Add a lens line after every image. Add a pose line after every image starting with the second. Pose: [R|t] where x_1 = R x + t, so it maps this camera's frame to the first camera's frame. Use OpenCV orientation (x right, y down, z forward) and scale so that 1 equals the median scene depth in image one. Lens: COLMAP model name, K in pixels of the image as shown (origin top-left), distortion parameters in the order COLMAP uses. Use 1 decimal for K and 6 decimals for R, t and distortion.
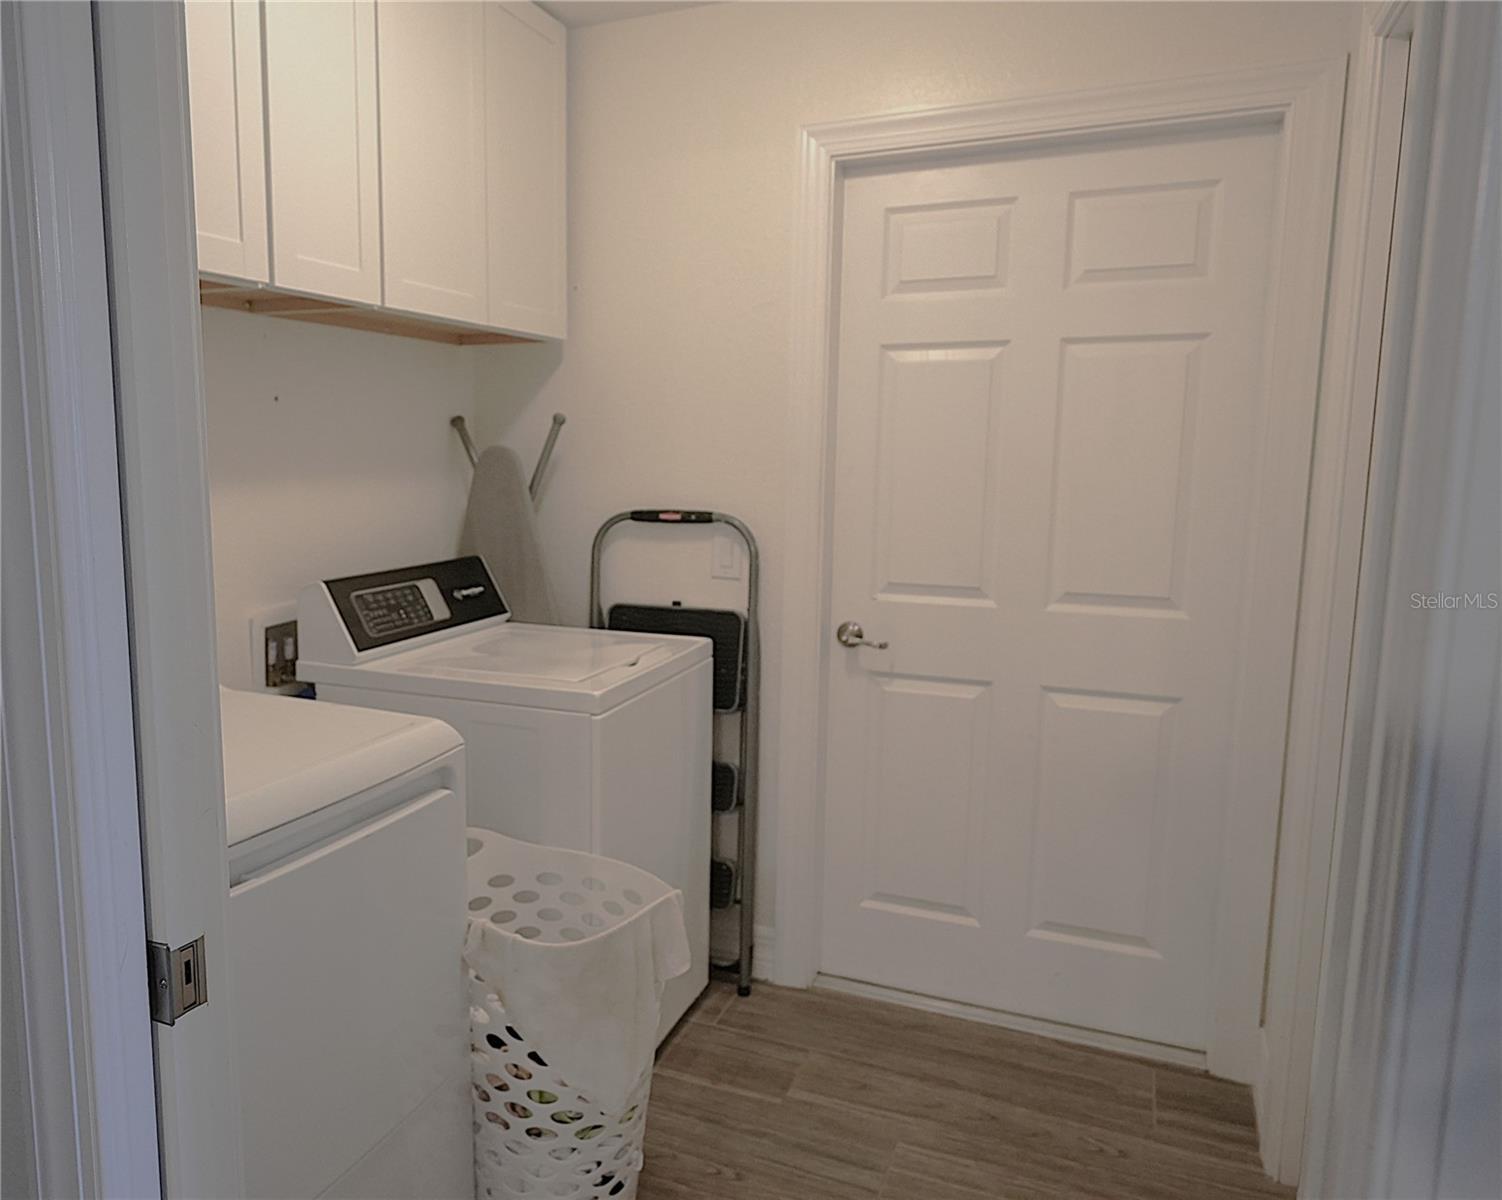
lens RADIAL K [[1196.0, 0, 749.6], [0, 1196.0, 603.6], [0, 0, 1]] dist [-0.052407, -0.001449]
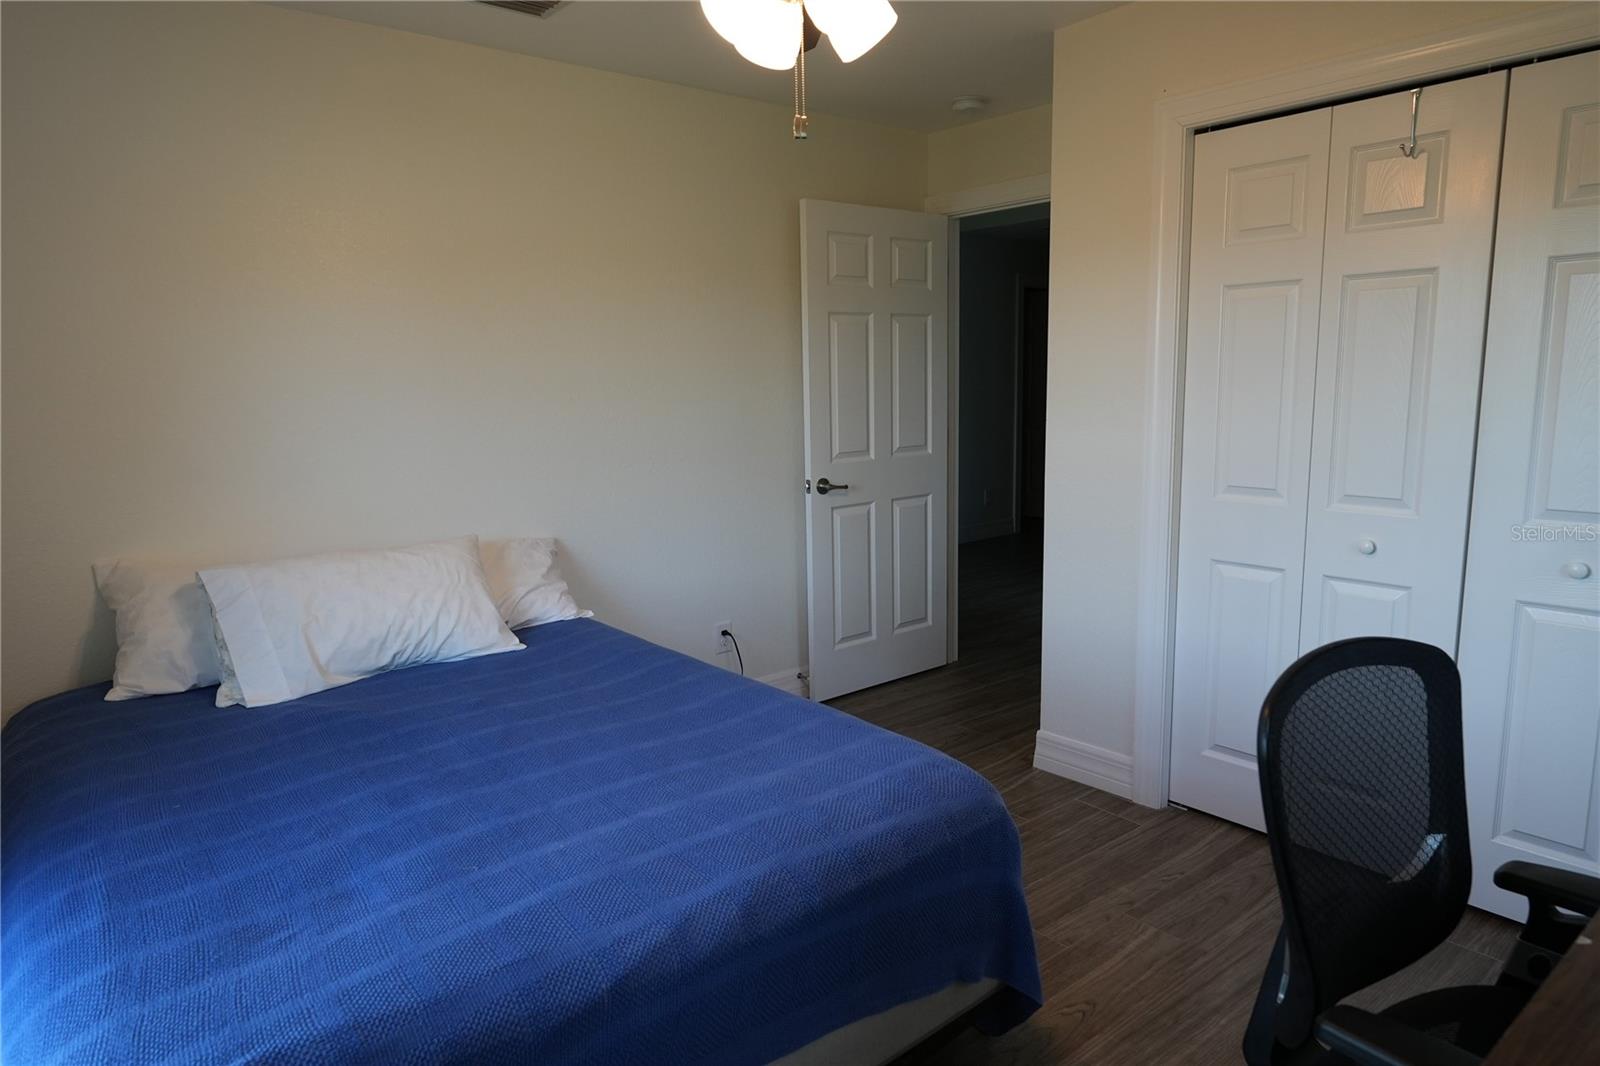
lens RADIAL K [[986.2, 0, 801.2], [0, 986.2, 532.1], [0, 0, 1]] dist [-0.025489, -0.000531]
pose [[0.902612, 0.046744, -0.427909, 0.148363], [-0.035143, 0.998770, 0.034976, 0.009768], [0.429017, -0.016532, 0.903145, -0.068460]]
